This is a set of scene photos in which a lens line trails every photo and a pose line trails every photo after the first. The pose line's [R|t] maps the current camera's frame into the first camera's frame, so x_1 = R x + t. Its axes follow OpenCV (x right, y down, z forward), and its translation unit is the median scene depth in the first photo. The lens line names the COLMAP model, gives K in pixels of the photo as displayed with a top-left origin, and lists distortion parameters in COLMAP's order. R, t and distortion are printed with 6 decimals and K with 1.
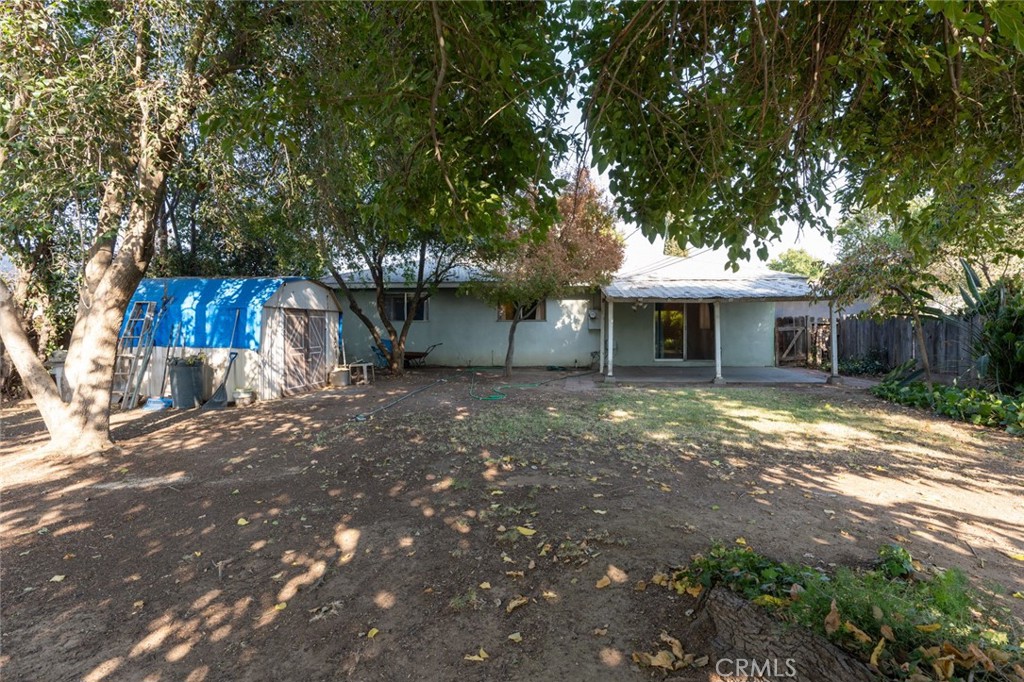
lens RADIAL K [[505.1, 0, 511.1], [0, 505.1, 343.2], [0, 0, 1]] dist [-0.001536, -0.000221]
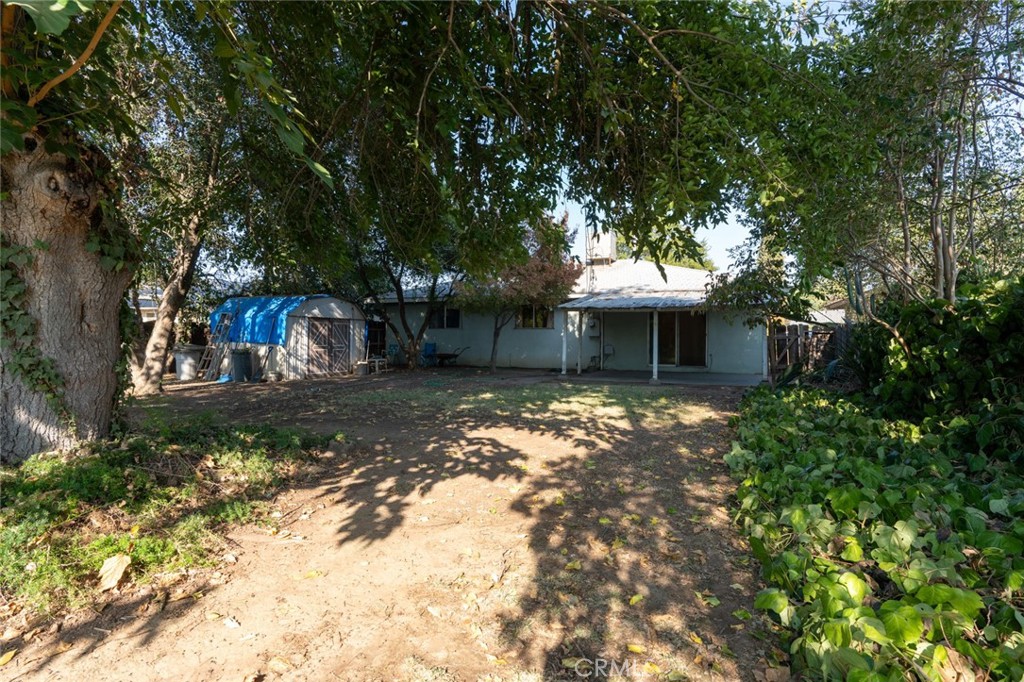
lens RADIAL K [[505.1, 0, 513.5], [0, 505.1, 337.6], [0, 0, 1]] dist [-0.001536, -0.000221]
pose [[0.953901, 0.010170, -0.299948, 0.566599], [-0.020219, 0.999333, -0.030417, 0.021616], [0.299438, 0.035079, 0.953471, -0.200871]]
